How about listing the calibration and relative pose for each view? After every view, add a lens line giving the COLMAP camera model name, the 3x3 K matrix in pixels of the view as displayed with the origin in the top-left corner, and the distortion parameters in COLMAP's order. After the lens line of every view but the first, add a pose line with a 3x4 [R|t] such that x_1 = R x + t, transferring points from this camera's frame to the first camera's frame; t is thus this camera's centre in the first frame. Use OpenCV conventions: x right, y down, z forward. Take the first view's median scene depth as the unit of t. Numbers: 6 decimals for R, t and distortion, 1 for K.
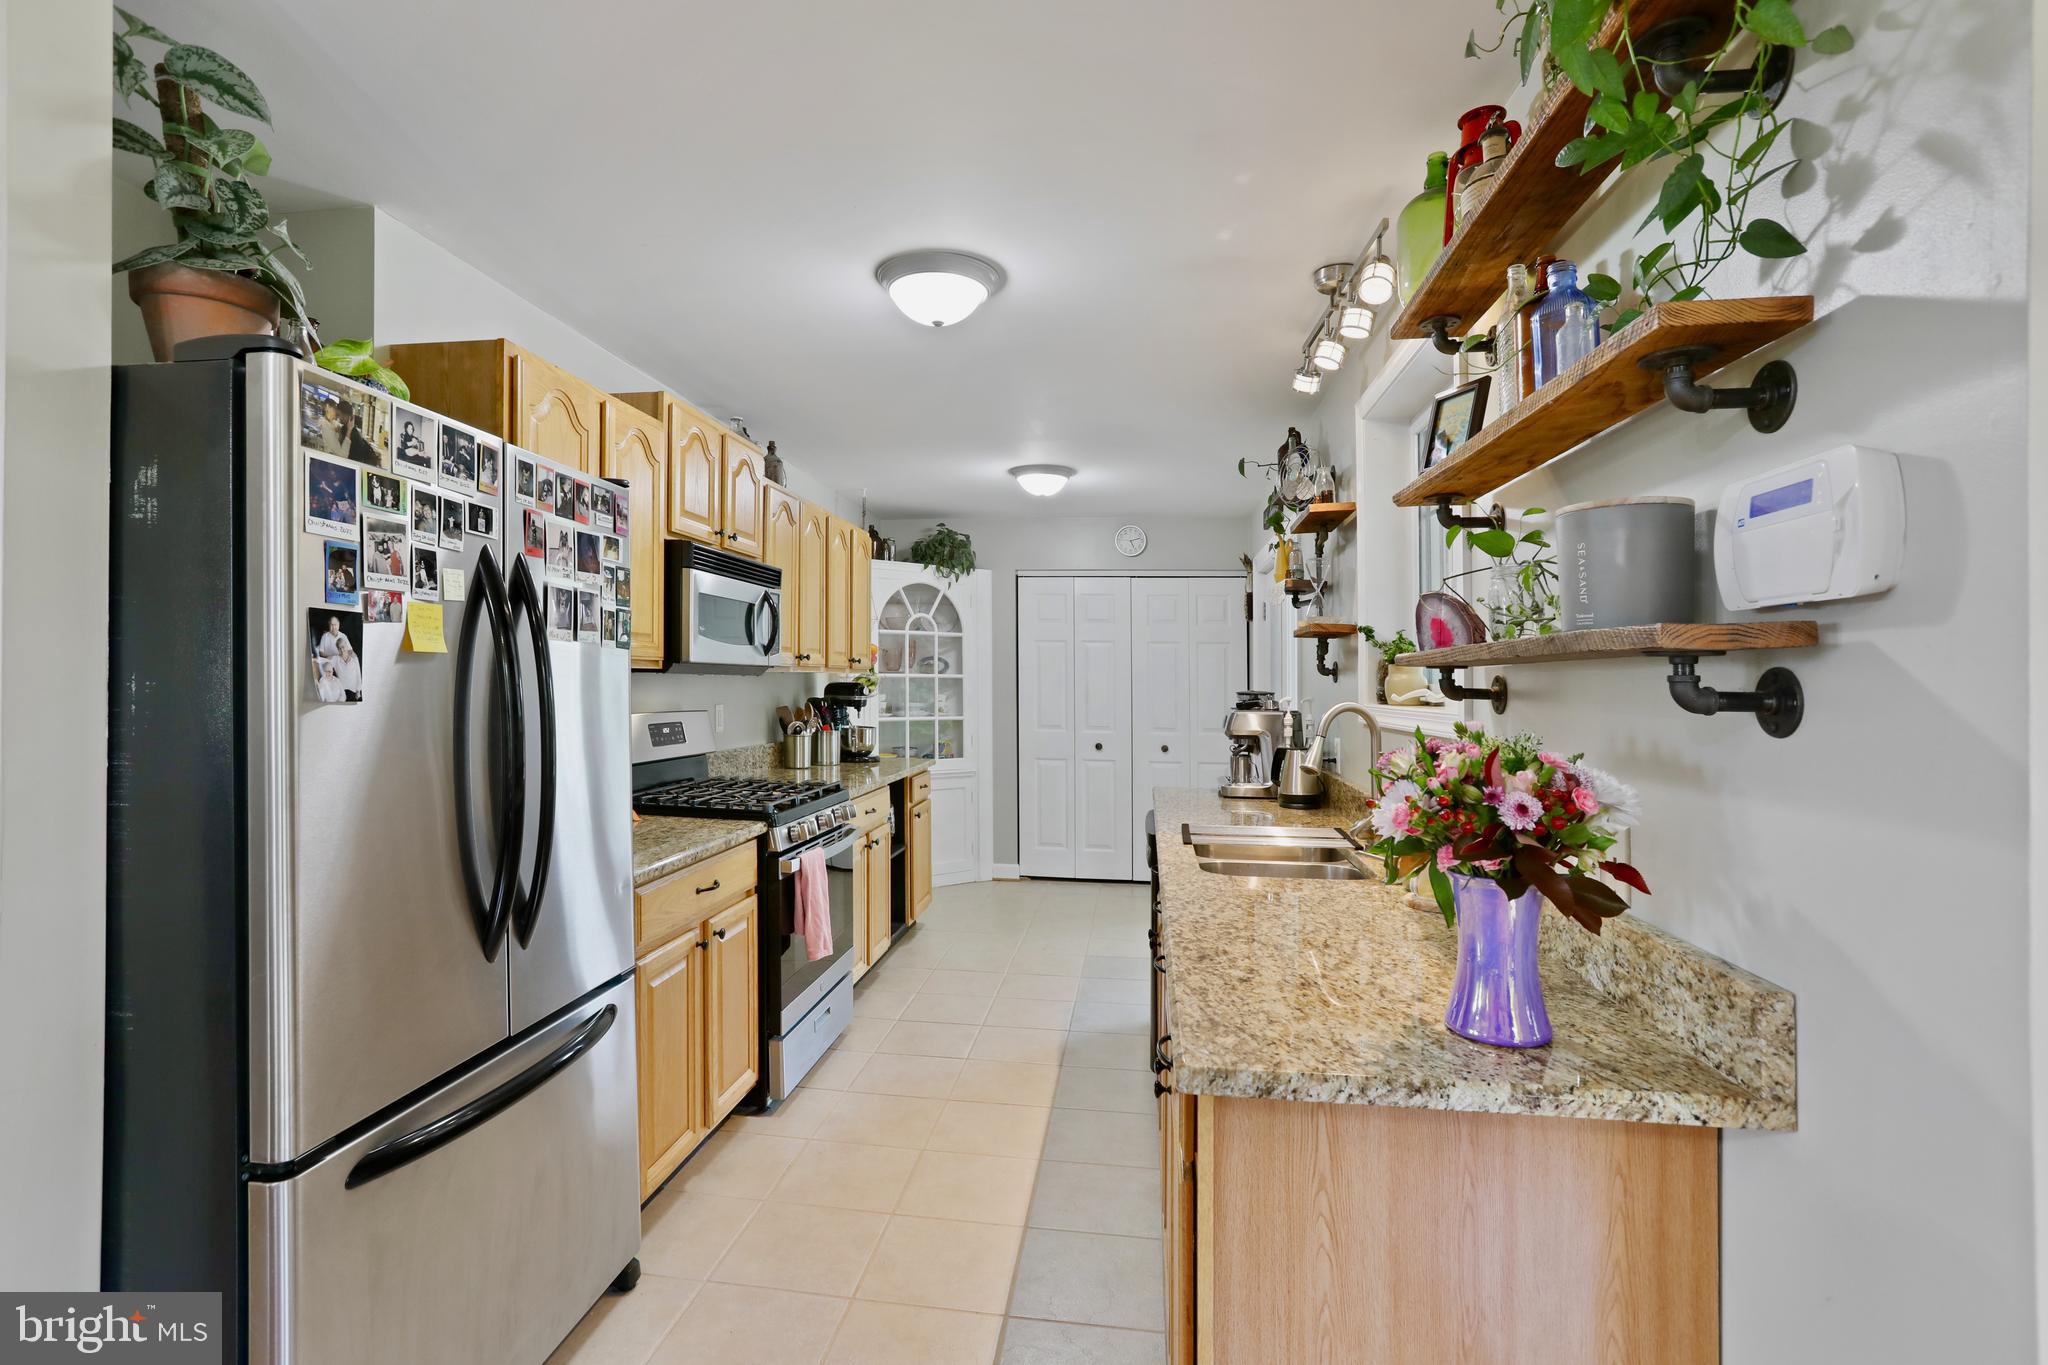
lens RADIAL K [[958.0, 0, 1024.0], [0, 958.0, 682.5], [0, 0, 1]] dist [0.001148, 0.000300]
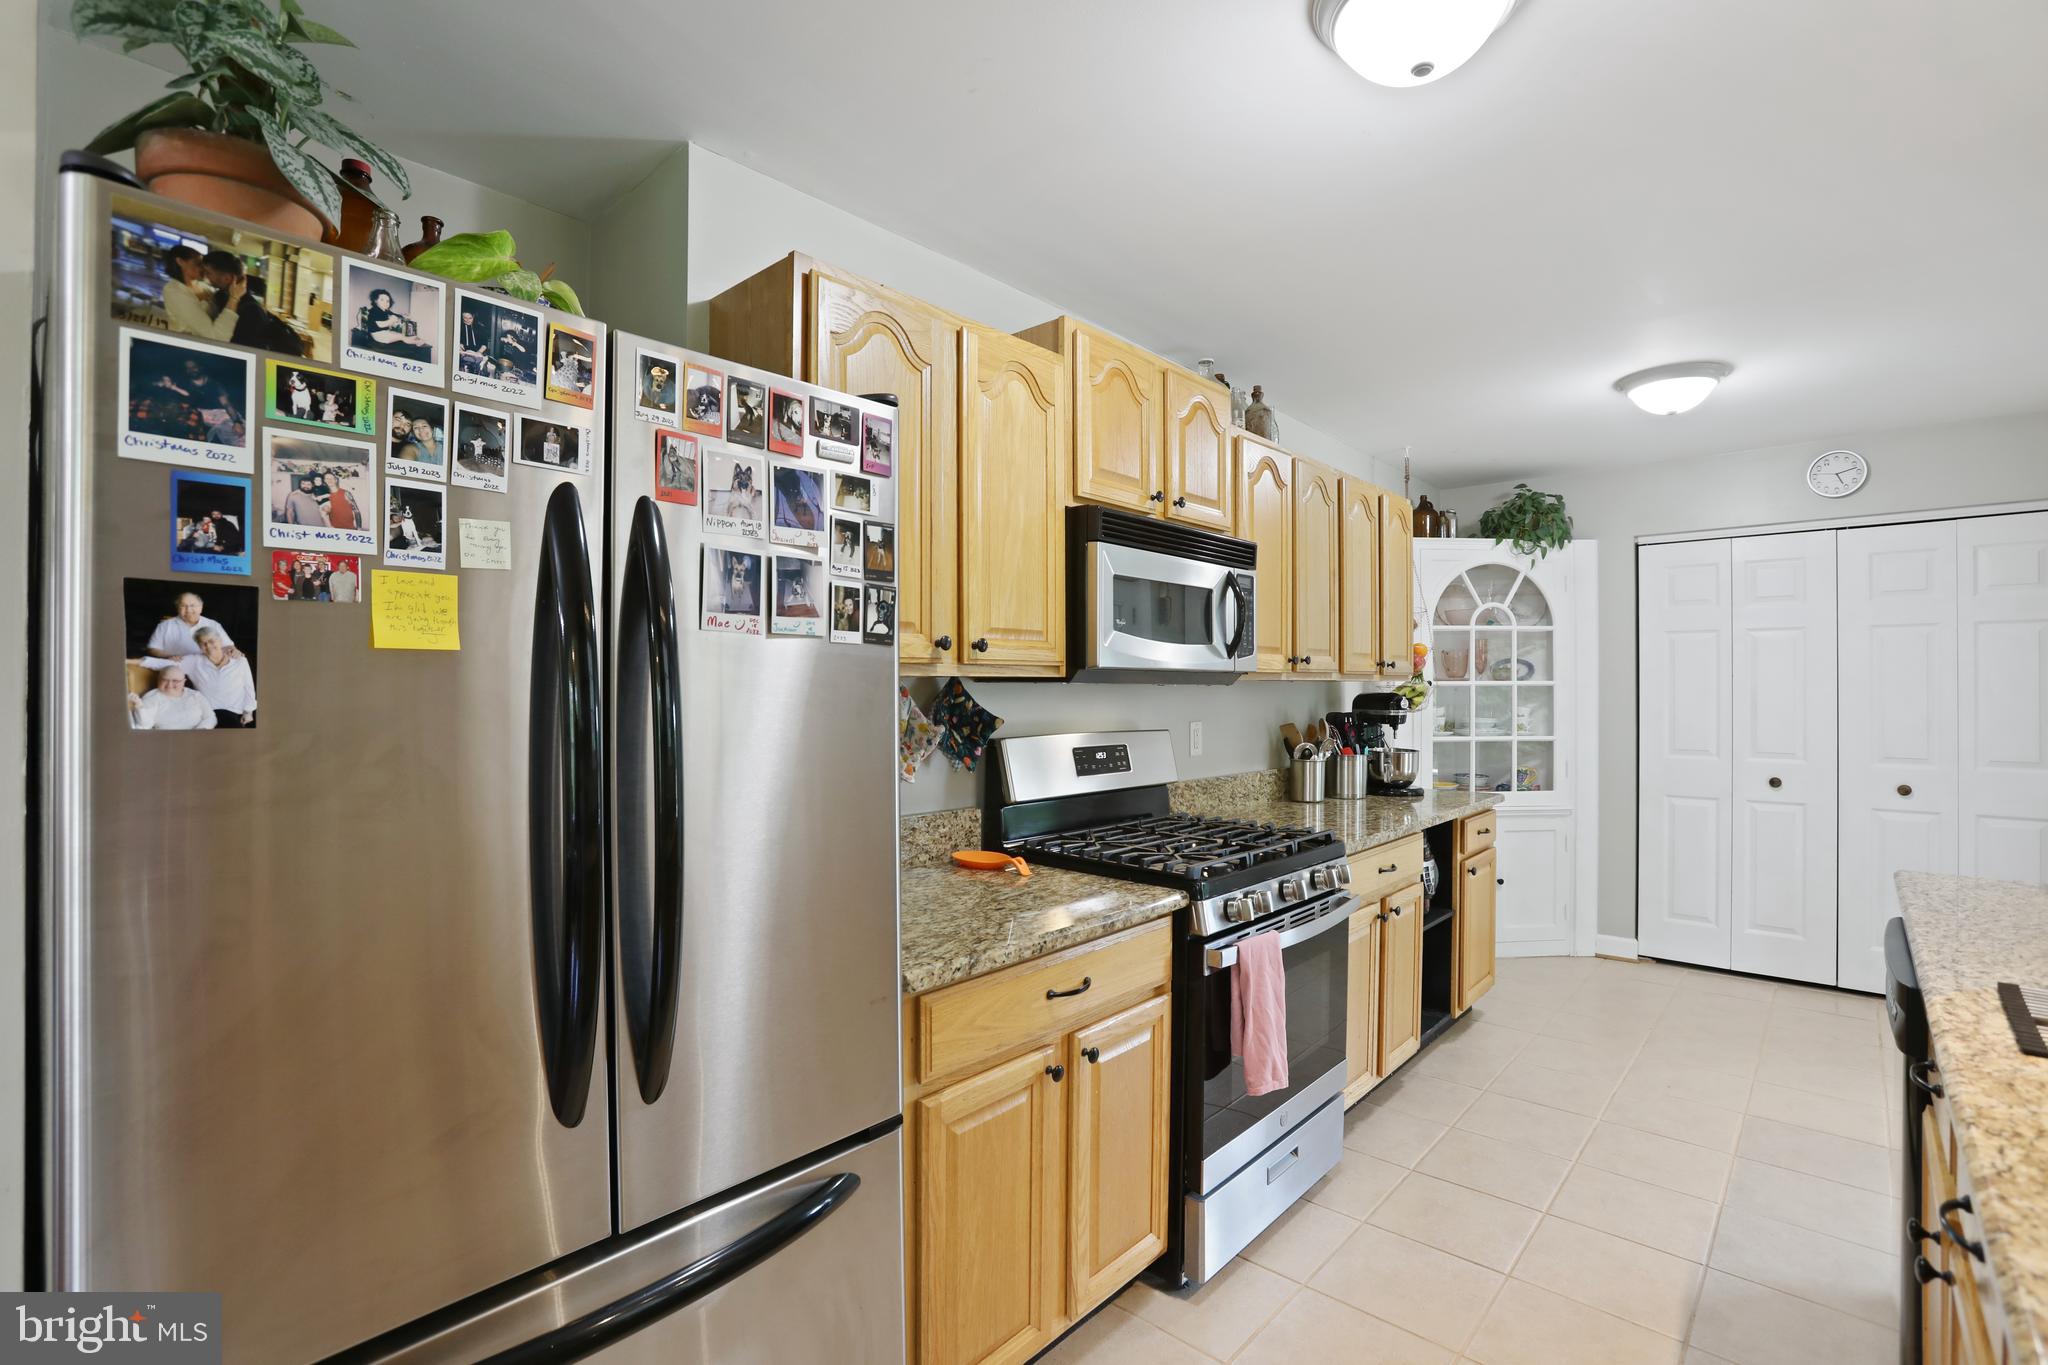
lens RADIAL K [[942.6, 0, 1022.5], [0, 942.6, 712.3], [0, 0, 1]] dist [-0.079820, 0.037521]
pose [[0.817173, 0.002872, -0.576386, 0.028802], [0.008181, 0.999829, 0.016581, 0.001617], [0.576335, -0.018265, 0.817009, 0.378719]]
